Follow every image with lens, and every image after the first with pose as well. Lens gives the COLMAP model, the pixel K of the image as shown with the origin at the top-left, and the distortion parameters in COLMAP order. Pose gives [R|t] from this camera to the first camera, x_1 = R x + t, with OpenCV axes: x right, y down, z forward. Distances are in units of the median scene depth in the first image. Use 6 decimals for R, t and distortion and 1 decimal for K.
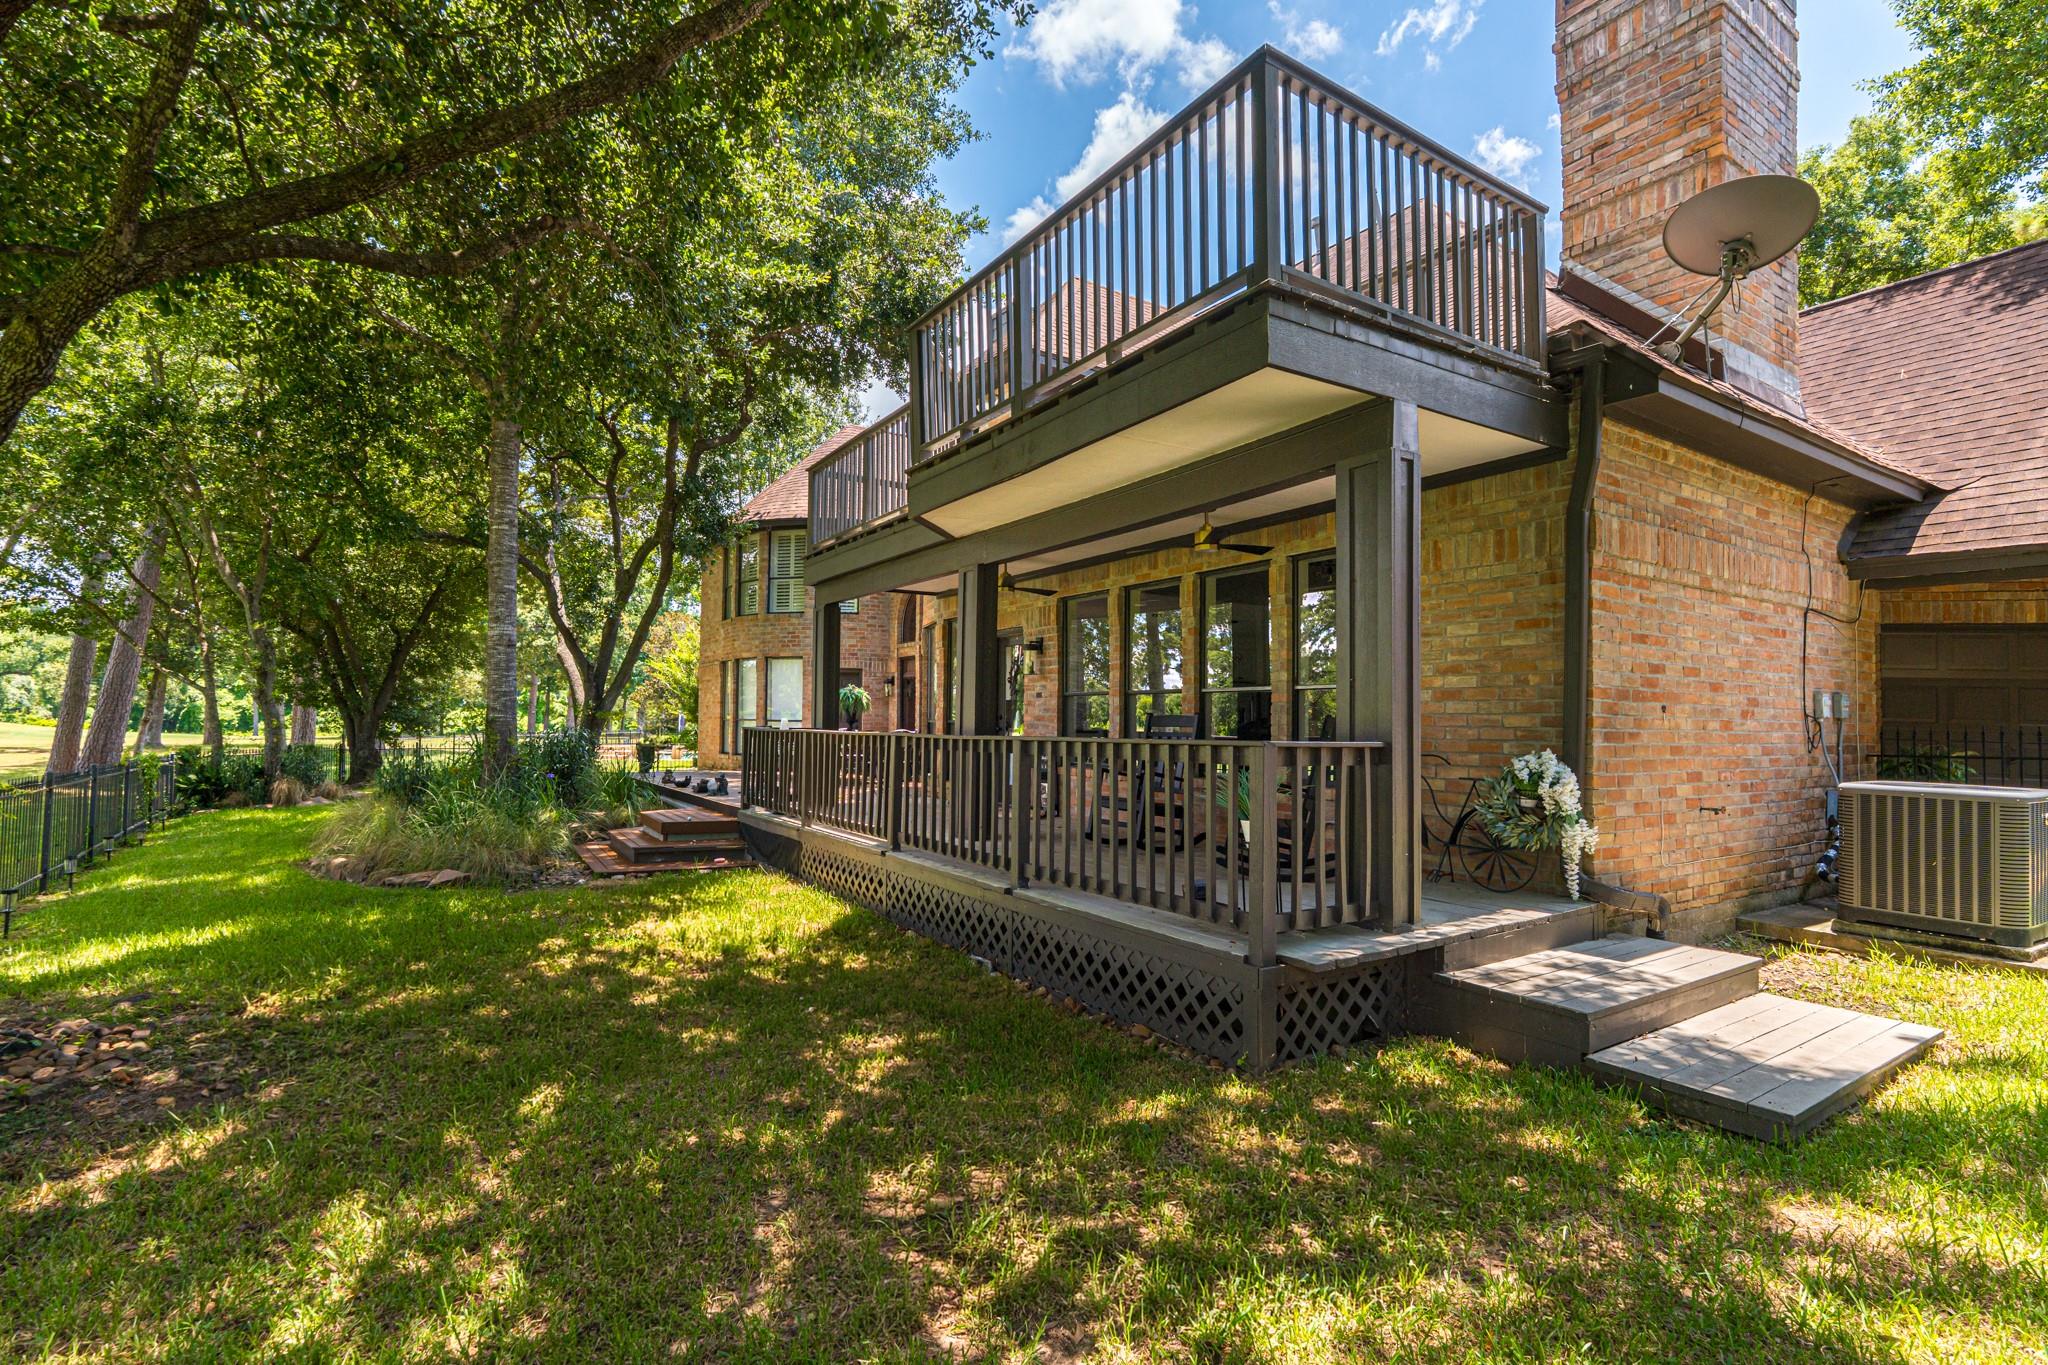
lens RADIAL K [[951.4, 0, 1024.0], [0, 951.4, 682.5], [0, 0, 1]] dist [0.003075, 0.000396]
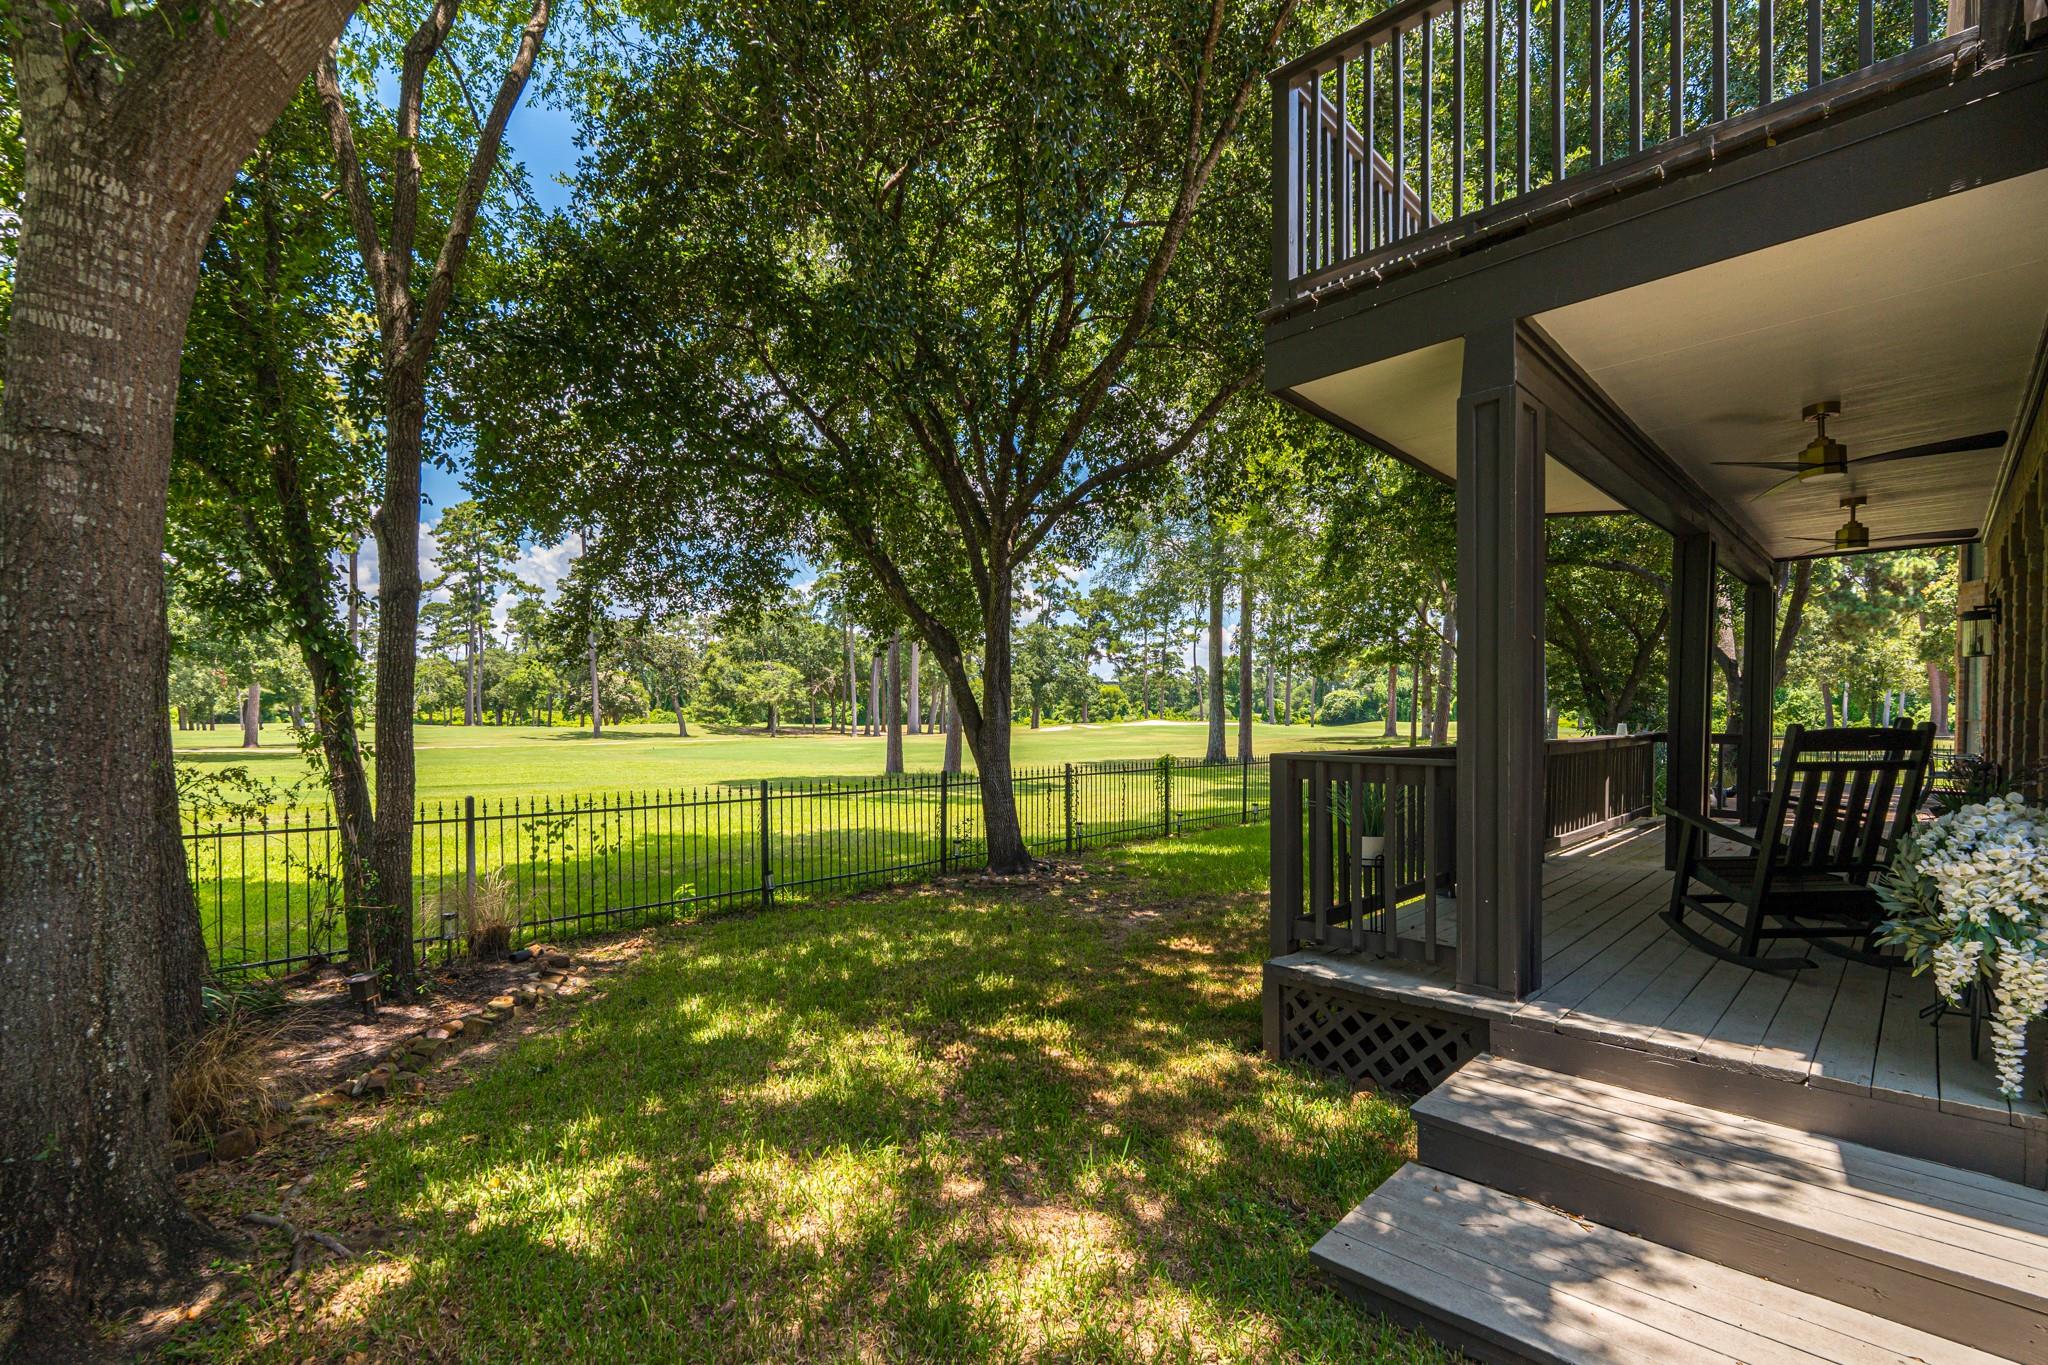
lens RADIAL K [[915.8, 0, 1026.5], [0, 915.8, 722.0], [0, 0, 1]] dist [0.000026, 0.000008]
pose [[0.228016, 0.002890, -0.973653, 1.186974], [0.029859, 0.999505, 0.009959, 0.011315], [0.973200, -0.031343, 0.227816, 0.501545]]
